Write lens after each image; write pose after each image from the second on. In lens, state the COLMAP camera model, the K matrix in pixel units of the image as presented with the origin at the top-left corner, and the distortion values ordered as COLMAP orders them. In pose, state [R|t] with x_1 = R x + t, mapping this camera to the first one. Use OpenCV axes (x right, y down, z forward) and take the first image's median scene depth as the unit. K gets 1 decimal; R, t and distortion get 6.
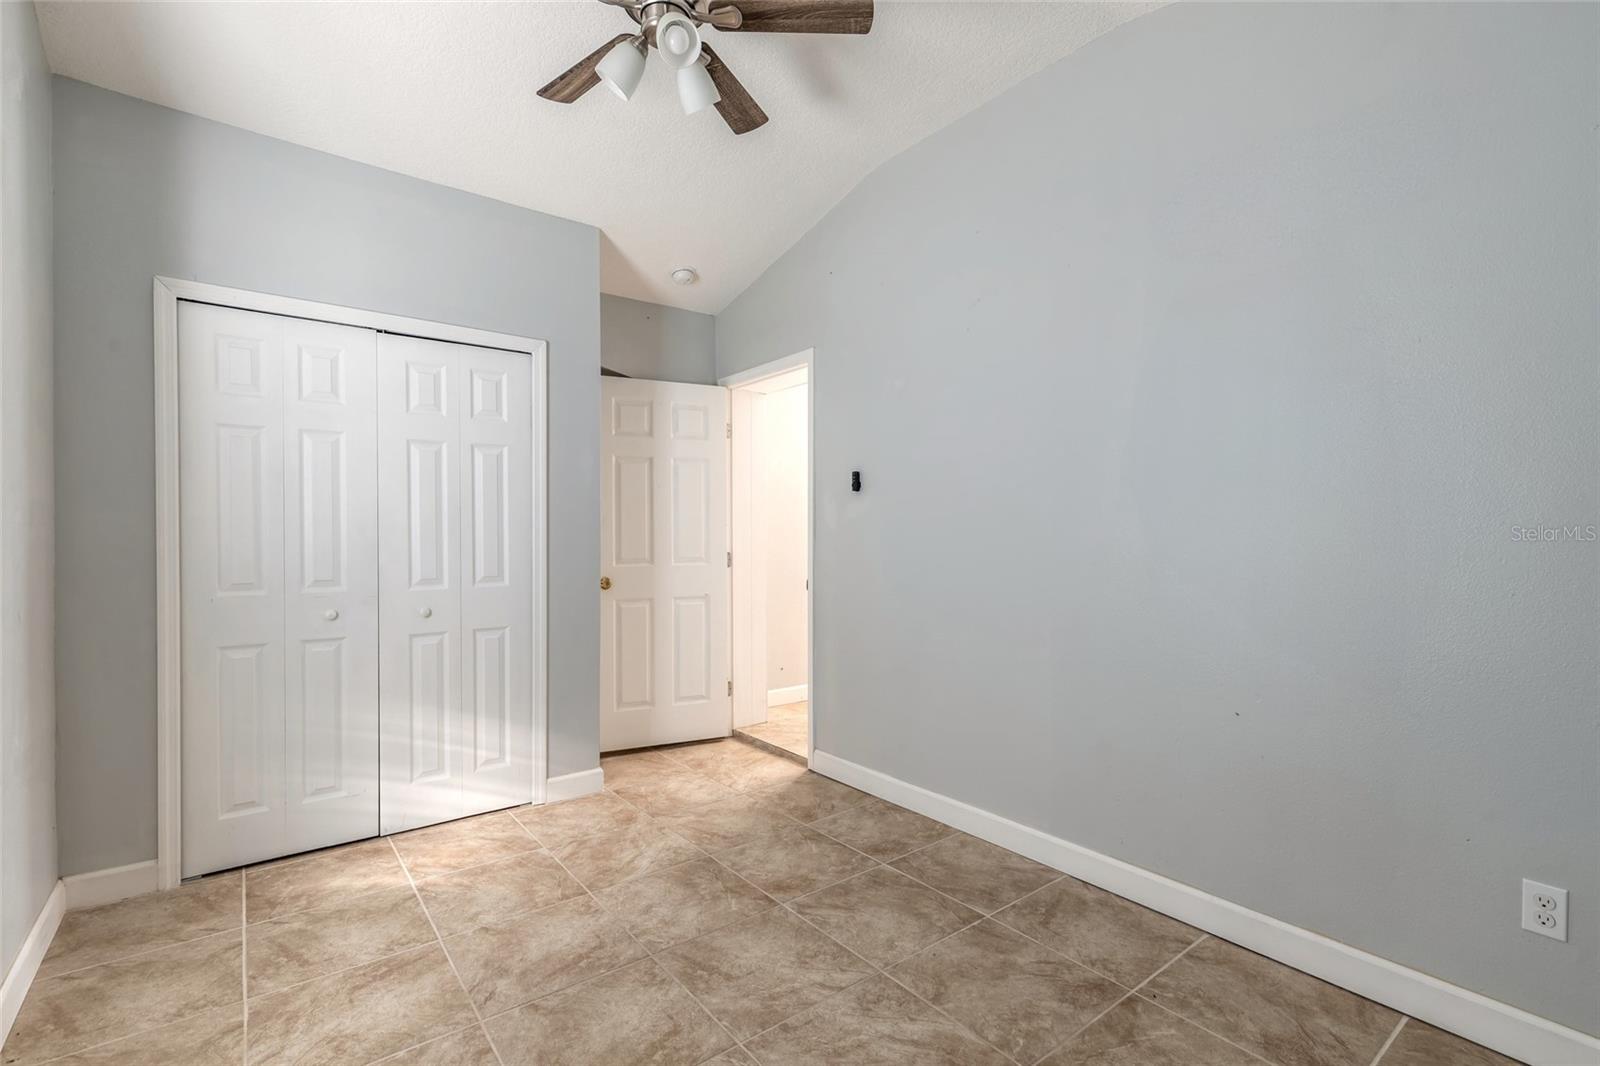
lens RADIAL K [[724.0, 0, 799.0], [0, 724.0, 539.4], [0, 0, 1]] dist [0.008500, -0.001346]
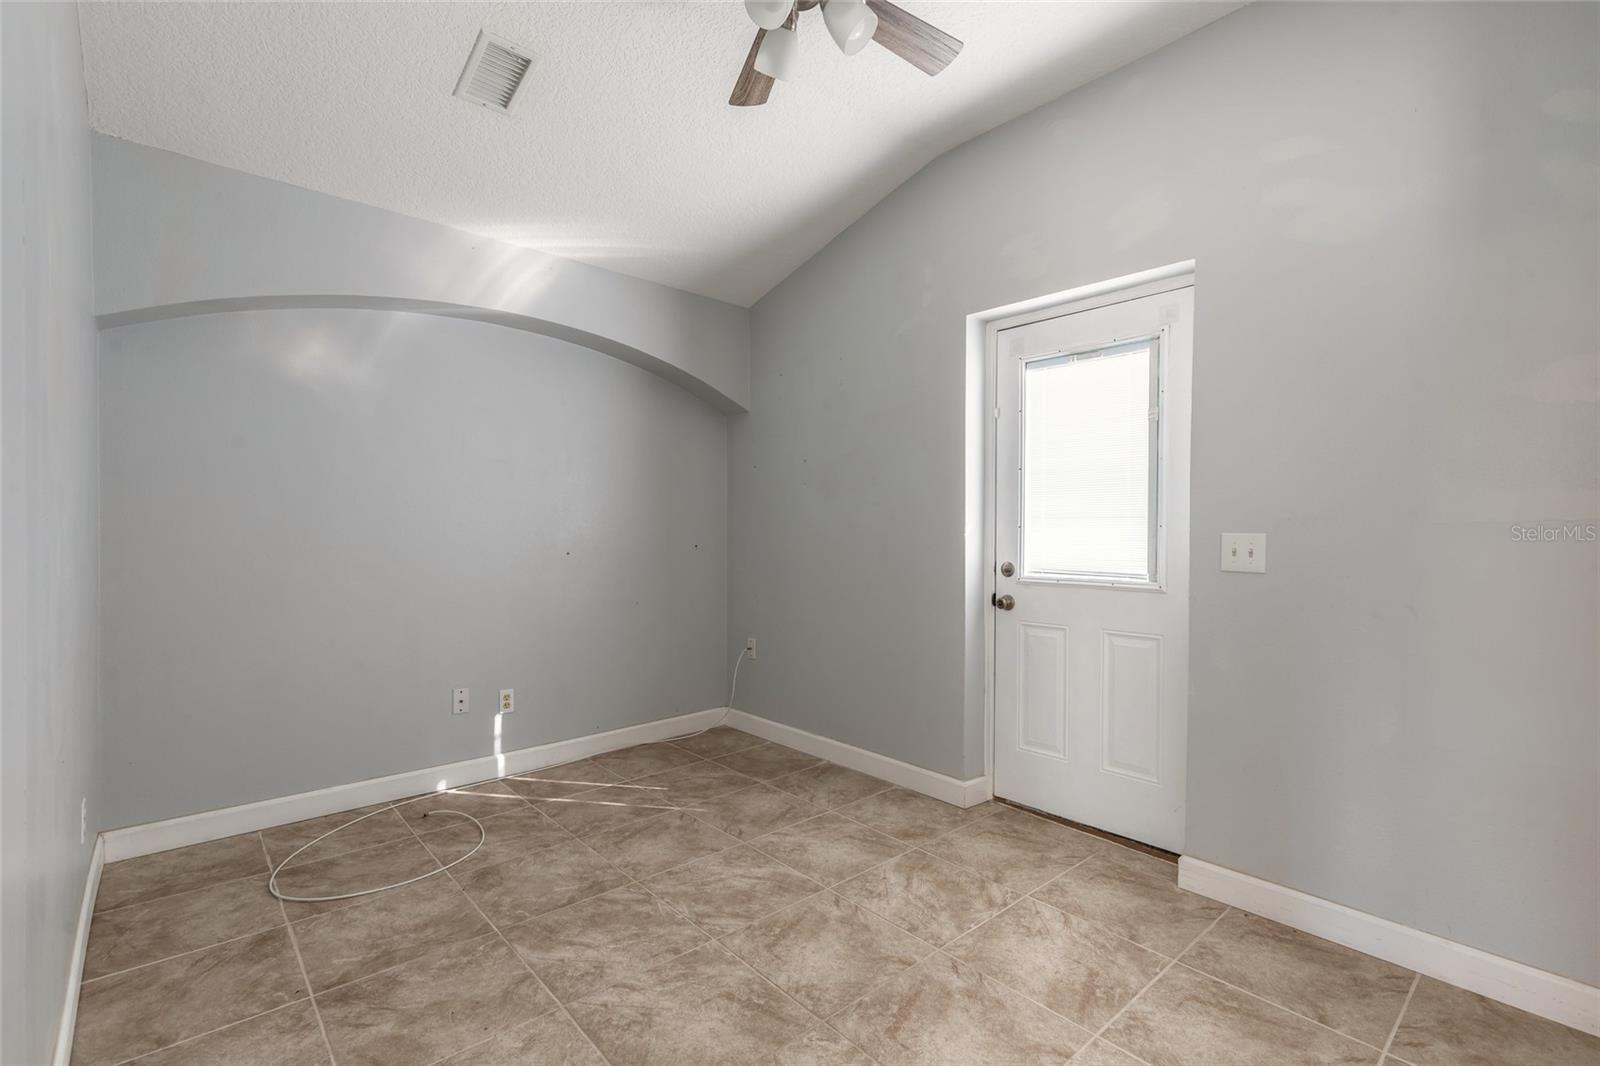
lens RADIAL K [[724.0, 0, 801.1], [0, 724.0, 533.7], [0, 0, 1]] dist [0.008500, -0.001346]
pose [[-0.997737, -0.003276, -0.067162, -0.125577], [-0.003344, 0.999994, 0.000905, -0.002359], [0.067159, 0.001127, -0.997742, 1.969011]]
